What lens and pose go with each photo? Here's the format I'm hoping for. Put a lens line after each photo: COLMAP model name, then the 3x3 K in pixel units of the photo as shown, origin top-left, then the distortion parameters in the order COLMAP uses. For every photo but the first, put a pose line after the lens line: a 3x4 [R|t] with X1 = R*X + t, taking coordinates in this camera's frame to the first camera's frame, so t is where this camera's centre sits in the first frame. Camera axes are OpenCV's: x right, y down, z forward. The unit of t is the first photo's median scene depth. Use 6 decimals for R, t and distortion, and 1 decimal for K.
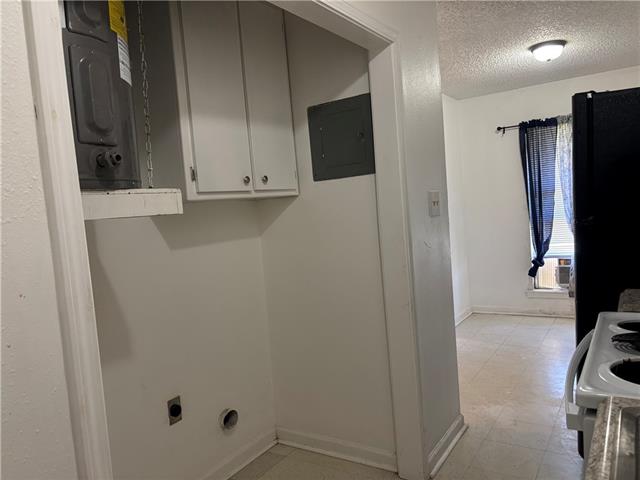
lens RADIAL K [[482.1, 0, 320.0], [0, 482.1, 240.0], [0, 0, 1]] dist [0.010704, 0.005584]
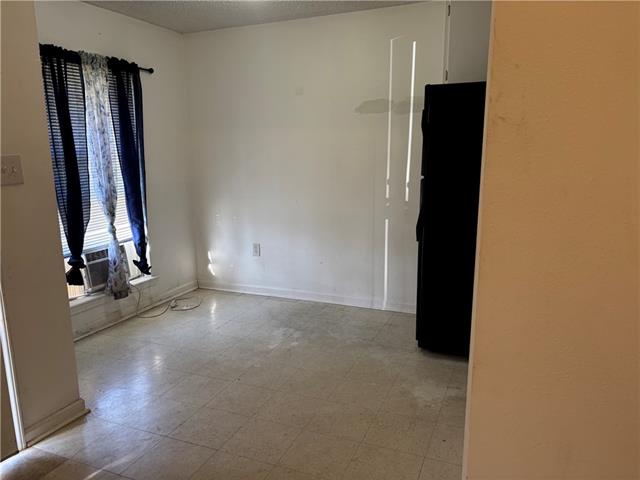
lens RADIAL K [[482.1, 0, 320.0], [0, 482.1, 240.0], [0, 0, 1]] dist [0.010704, 0.005584]
pose [[-0.167735, -0.101188, 0.980625, -0.277249], [0.087167, 0.989300, 0.116992, -0.036152], [-0.981971, 0.105102, -0.157120, 0.777760]]
